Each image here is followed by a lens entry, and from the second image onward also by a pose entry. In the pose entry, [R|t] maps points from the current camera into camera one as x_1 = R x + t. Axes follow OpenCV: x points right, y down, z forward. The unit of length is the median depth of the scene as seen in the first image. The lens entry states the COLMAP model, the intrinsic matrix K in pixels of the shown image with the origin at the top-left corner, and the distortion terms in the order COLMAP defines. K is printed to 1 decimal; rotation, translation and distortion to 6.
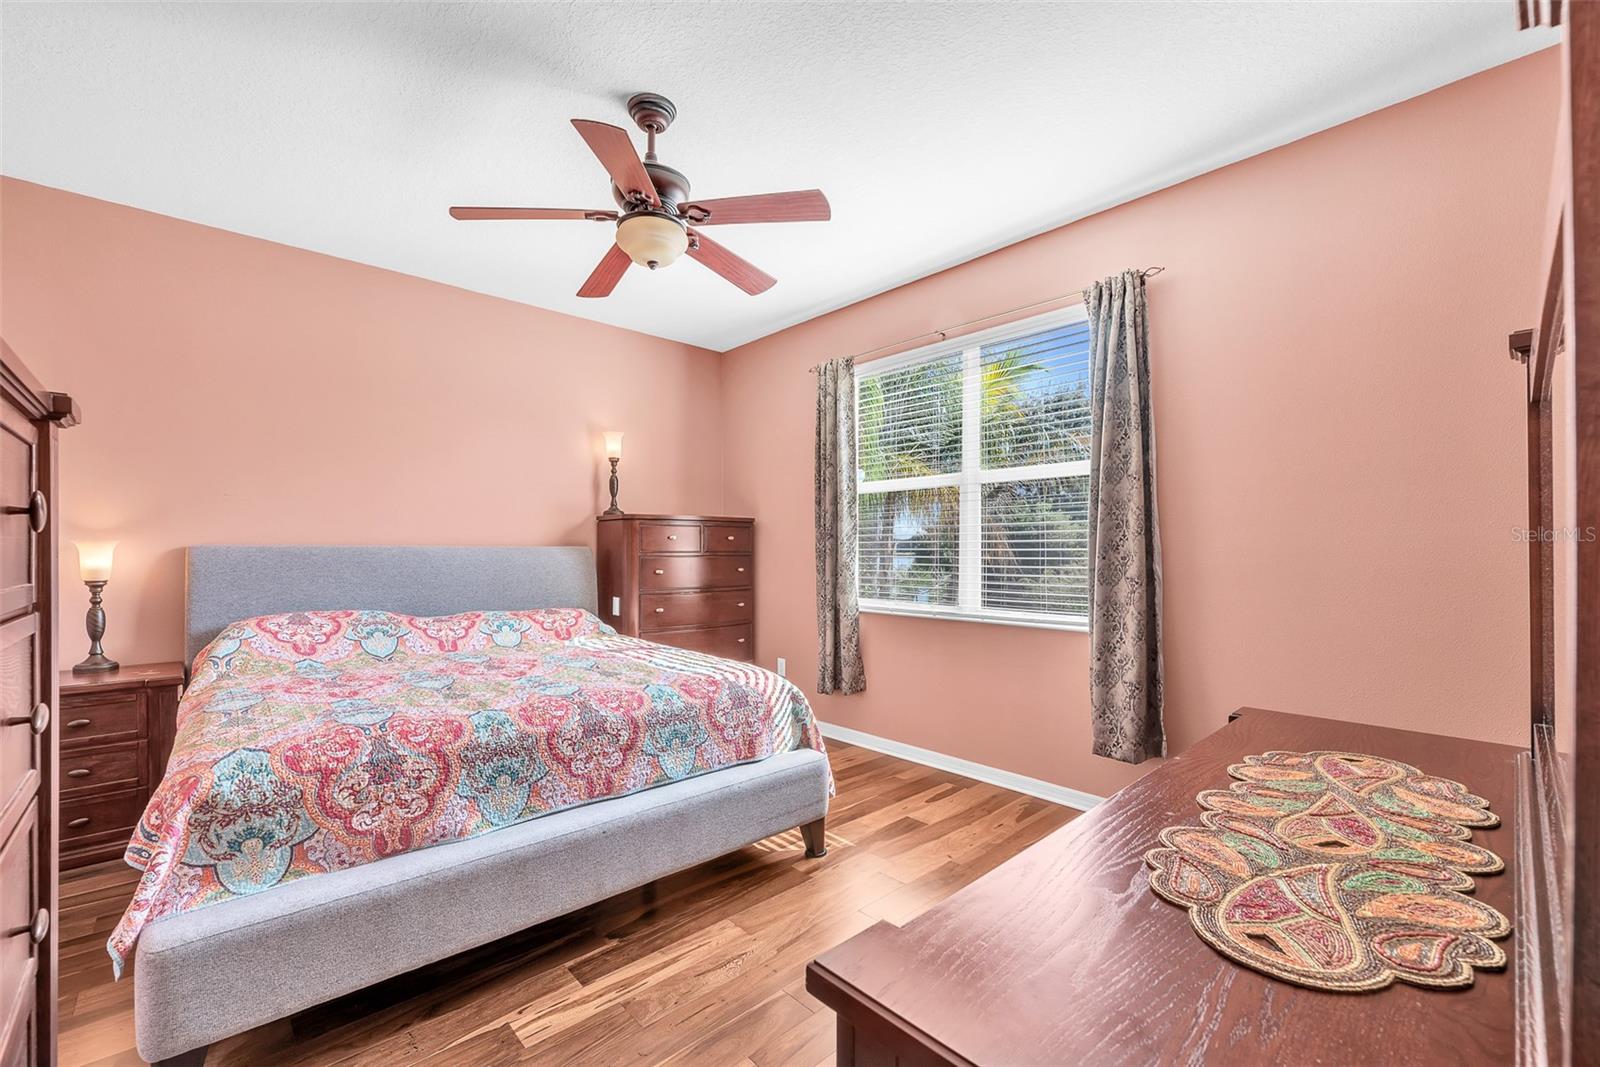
lens RADIAL K [[663.4, 0, 785.8], [0, 663.4, 540.7], [0, 0, 1]] dist [-0.001871, -0.000970]
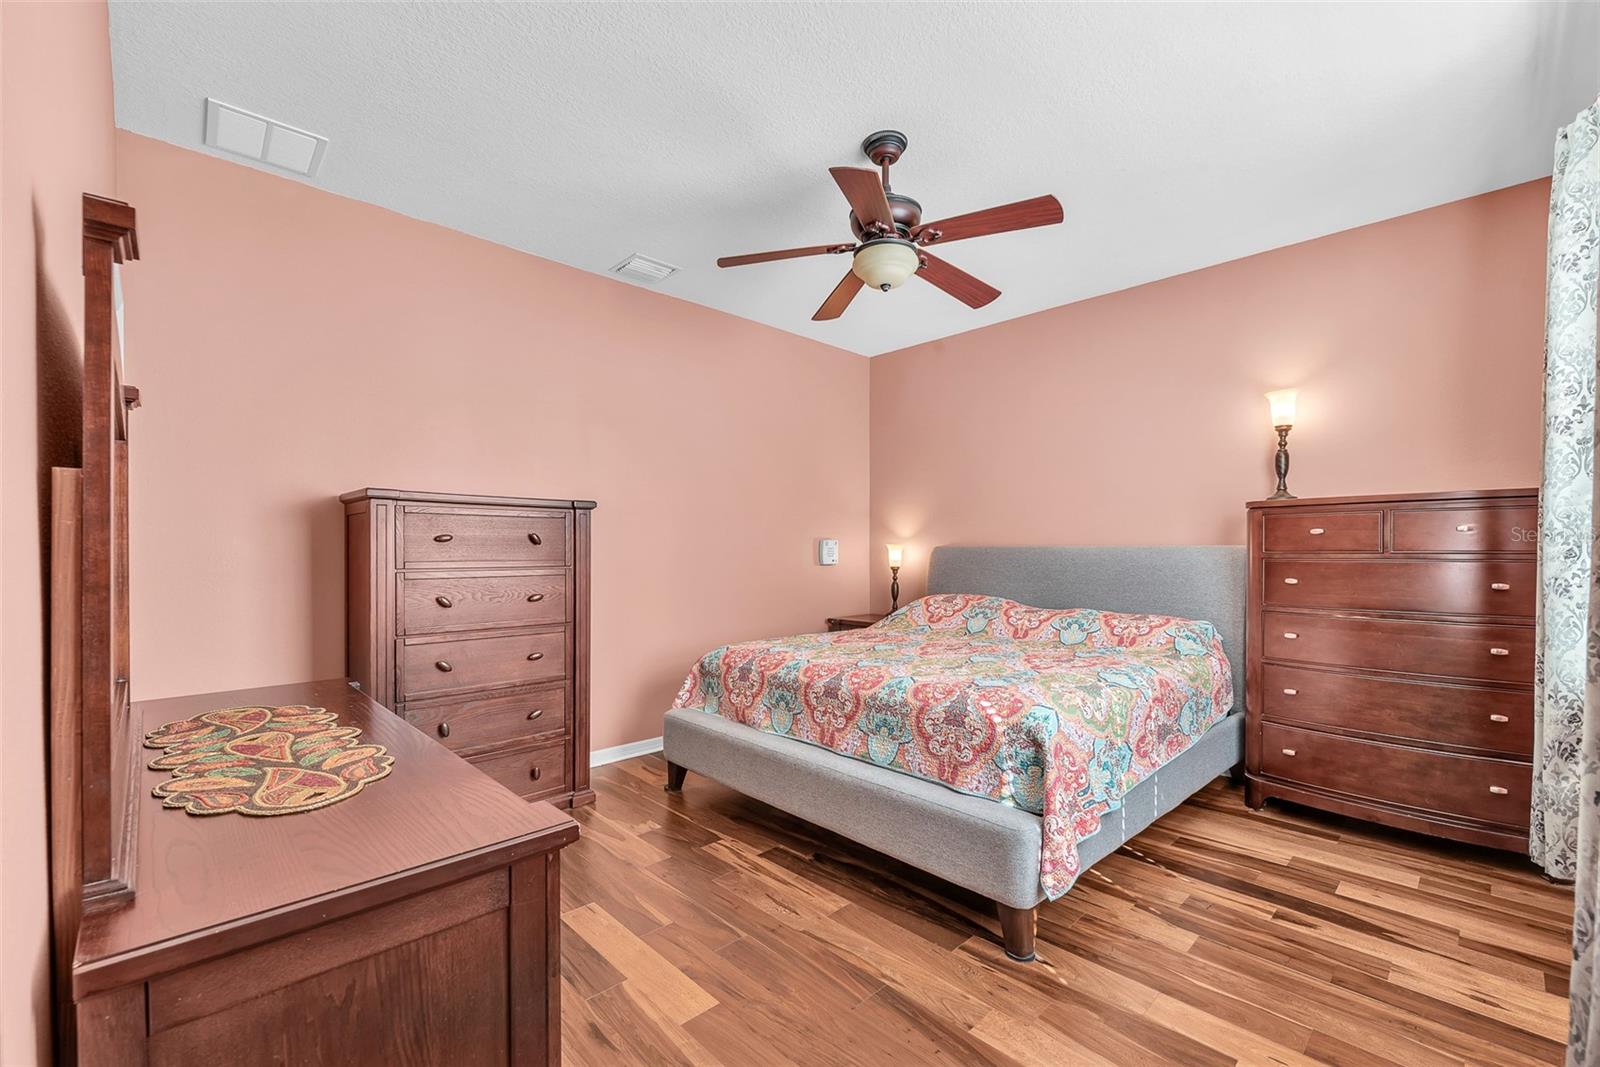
lens RADIAL K [[663.4, 0, 785.9], [0, 663.4, 549.9], [0, 0, 1]] dist [-0.001871, -0.000970]
pose [[0.031455, 0.000595, -0.999505, 0.958368], [0.011601, 0.999932, 0.000961, 0.013137], [0.999438, -0.011626, 0.031446, 0.876187]]
